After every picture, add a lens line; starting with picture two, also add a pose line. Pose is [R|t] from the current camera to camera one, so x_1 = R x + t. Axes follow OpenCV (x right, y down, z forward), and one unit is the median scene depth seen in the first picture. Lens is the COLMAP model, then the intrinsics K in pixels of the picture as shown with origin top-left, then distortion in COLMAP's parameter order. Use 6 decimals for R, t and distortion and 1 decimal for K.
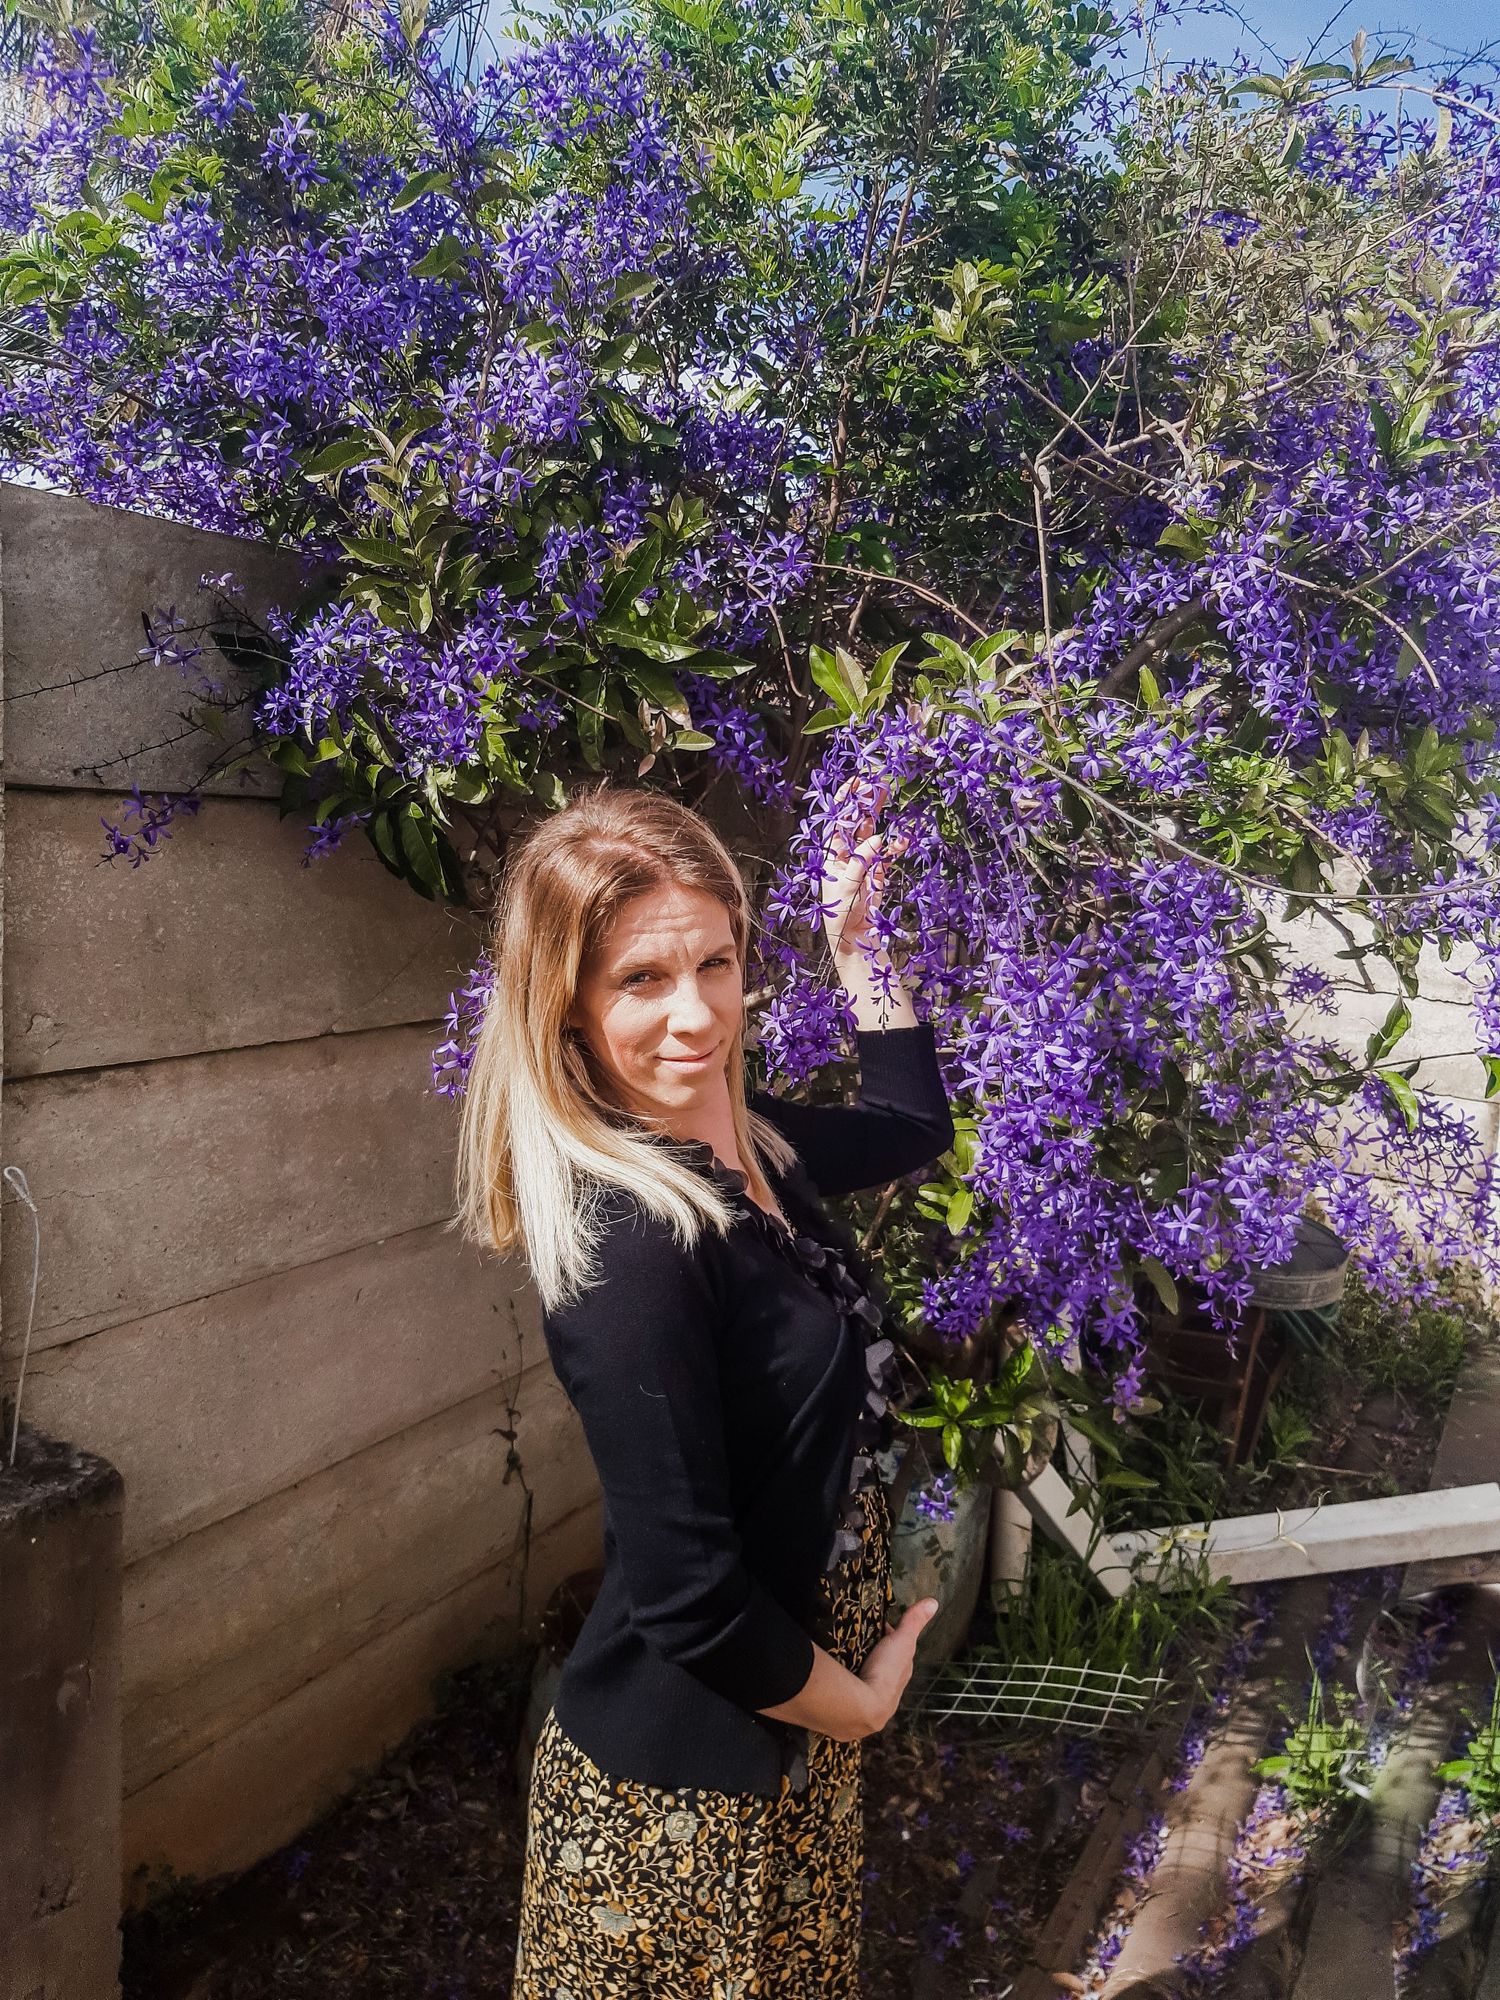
lens RADIAL K [[1555.8, 0, 731.9], [0, 1555.8, 1002.9], [0, 0, 1]] dist [0.045981, -0.100088]
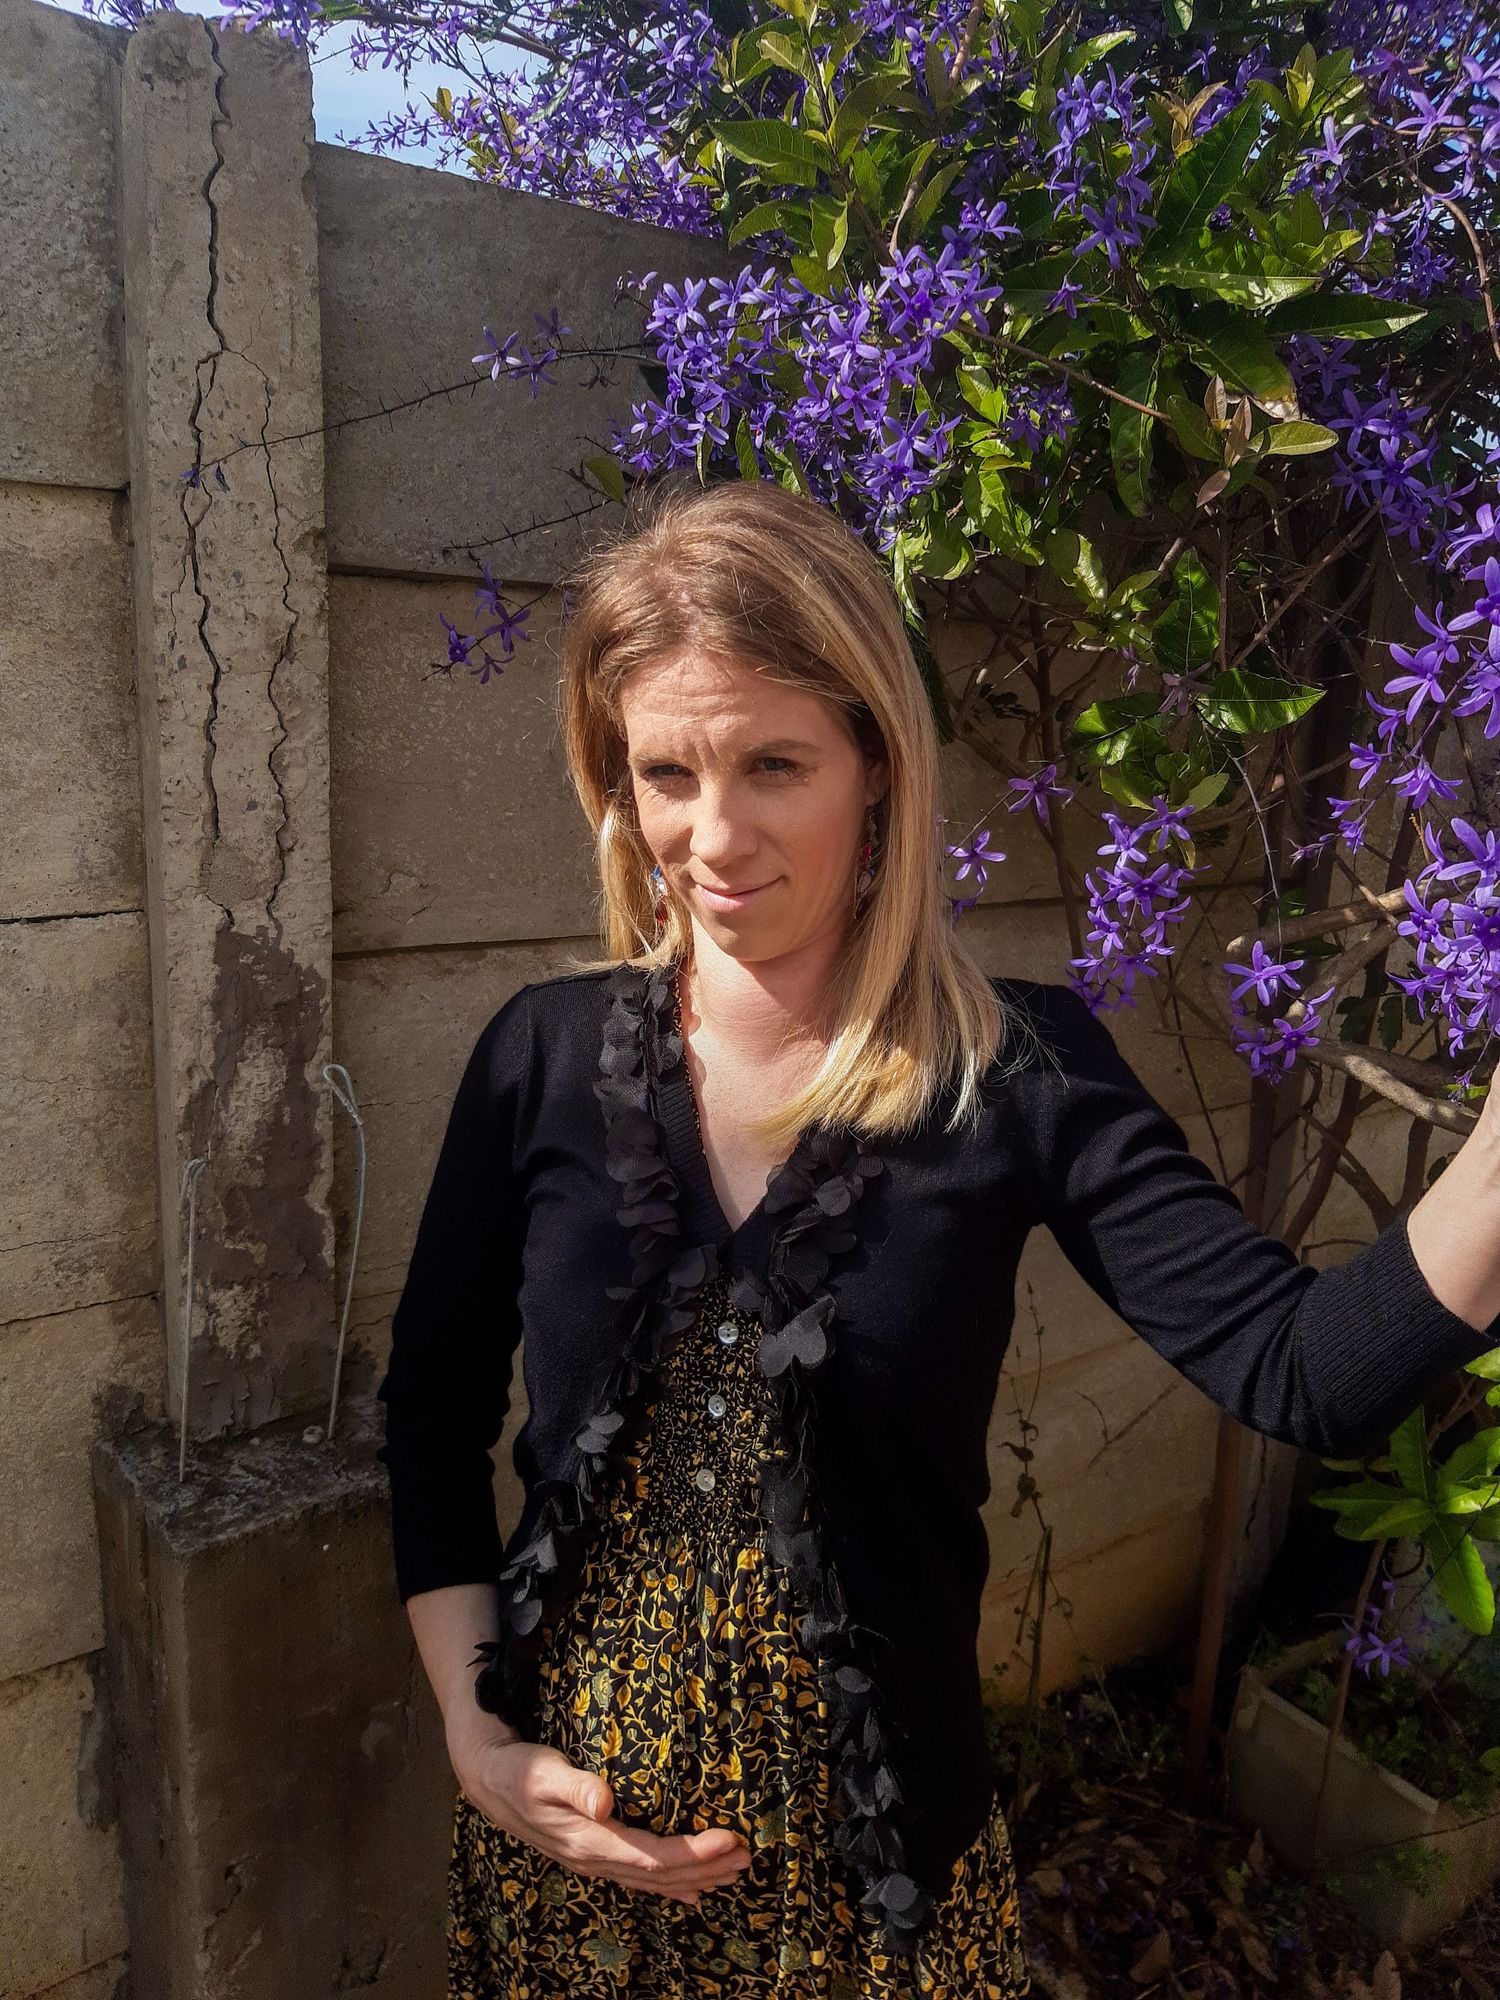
lens RADIAL K [[1511.6, 0, 784.8], [0, 1511.6, 984.0], [0, 0, 1]] dist [0.041185, -0.086126]
pose [[0.916225, 0.071787, -0.394180, 0.035974], [-0.047770, 0.996373, 0.070422, 0.000771], [0.397805, -0.045693, 0.916331, 0.377309]]
